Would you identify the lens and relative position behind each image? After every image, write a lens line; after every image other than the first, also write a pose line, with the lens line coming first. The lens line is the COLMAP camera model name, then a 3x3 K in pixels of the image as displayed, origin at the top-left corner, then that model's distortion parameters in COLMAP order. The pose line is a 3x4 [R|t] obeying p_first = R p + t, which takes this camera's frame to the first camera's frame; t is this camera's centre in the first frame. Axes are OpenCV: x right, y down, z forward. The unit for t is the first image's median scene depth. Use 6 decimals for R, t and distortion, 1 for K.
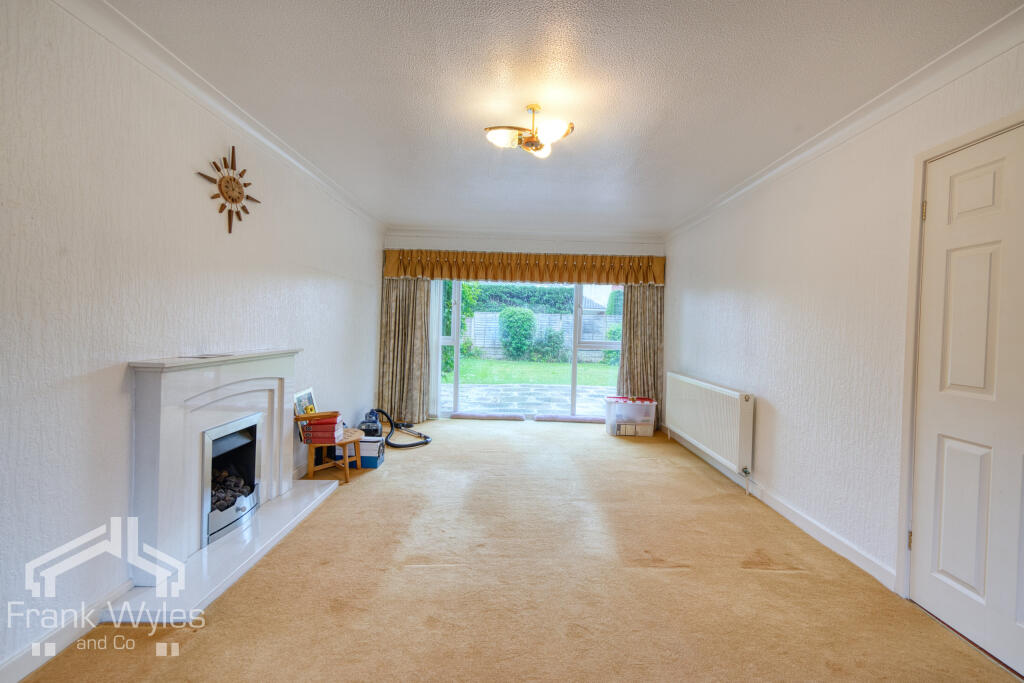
lens RADIAL K [[450.9, 0, 509.0], [0, 450.9, 335.8], [0, 0, 1]] dist [0.010394, -0.000403]
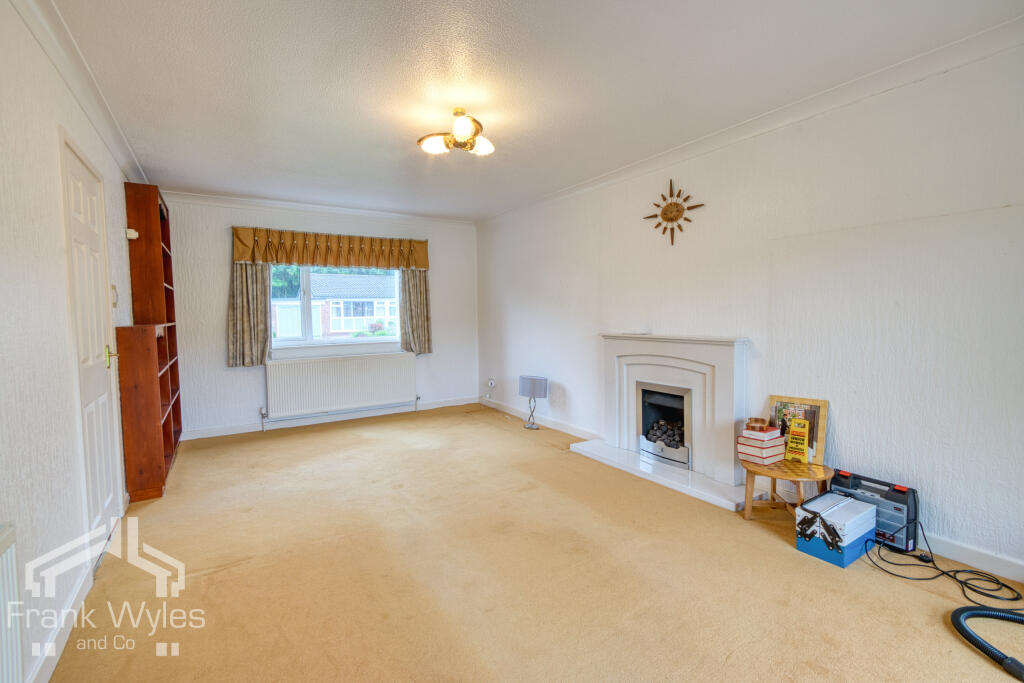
lens RADIAL K [[450.9, 0, 509.0], [0, 450.9, 335.8], [0, 0, 1]] dist [0.010394, -0.000403]
pose [[-0.833465, 0.018918, -0.552249, 0.403289], [-0.015905, 0.998178, 0.058199, -0.022815], [0.552344, 0.057290, -0.831645, 1.422656]]
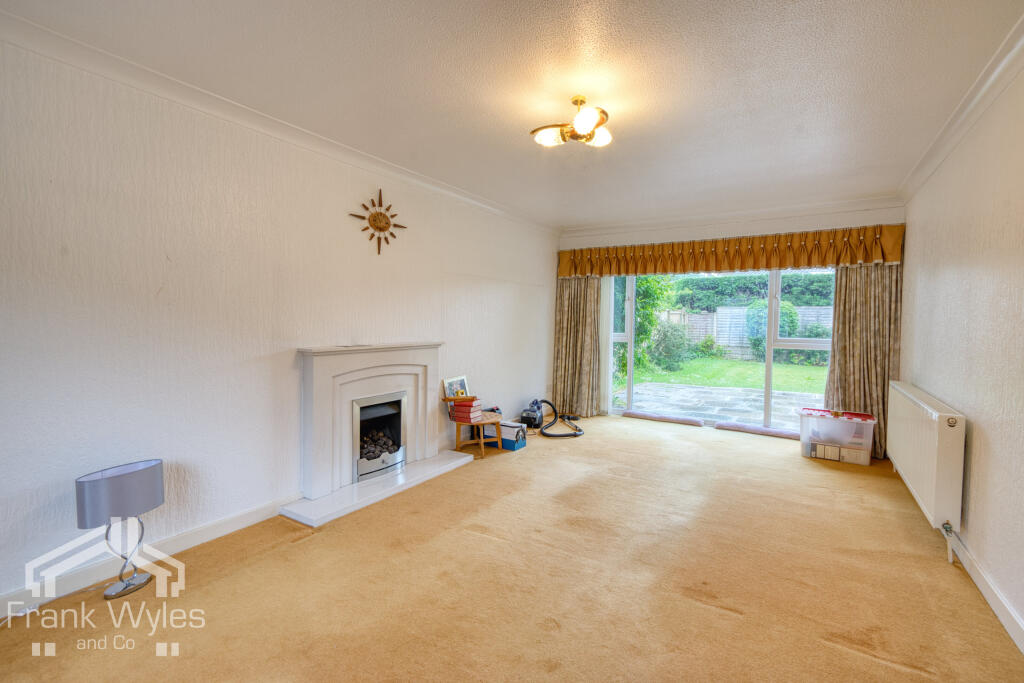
lens RADIAL K [[450.9, 0, 509.0], [0, 450.9, 335.8], [0, 0, 1]] dist [0.010394, -0.000403]
pose [[0.845962, 0.003918, -0.533228, 0.321772], [-0.001378, 0.999986, 0.005161, 0.004558], [0.533241, -0.003631, 0.845956, 0.058433]]
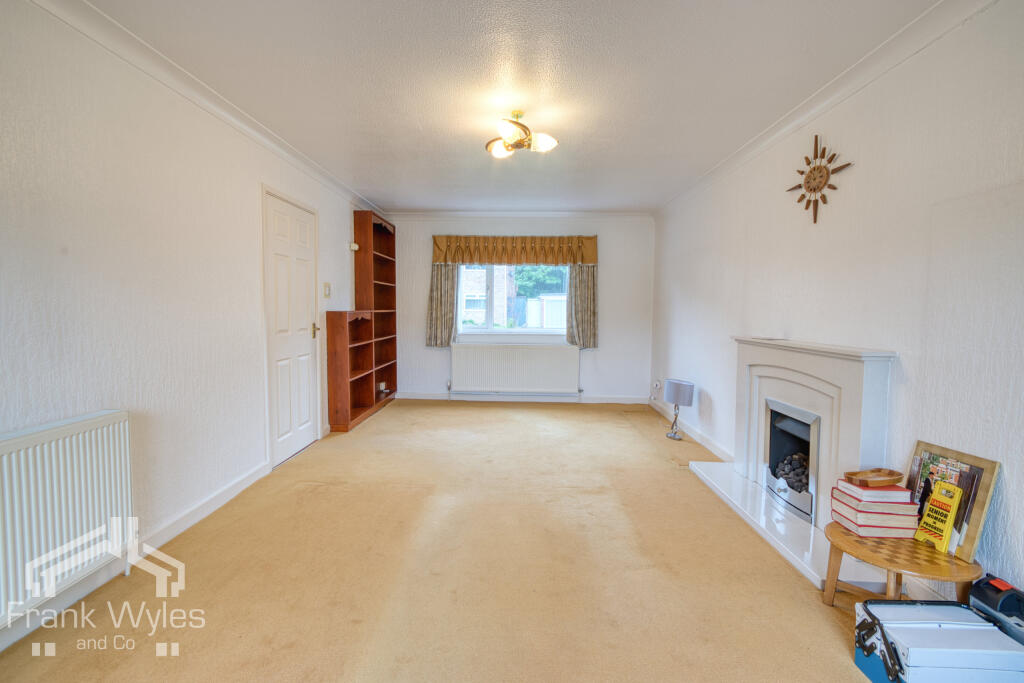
lens RADIAL K [[450.9, 0, 509.0], [0, 450.9, 335.8], [0, 0, 1]] dist [0.010394, -0.000403]
pose [[-0.999438, -0.033461, 0.002243, 0.038511], [-0.033162, 0.996044, 0.082439, -0.029684], [-0.004993, 0.082318, -0.996594, 1.550497]]
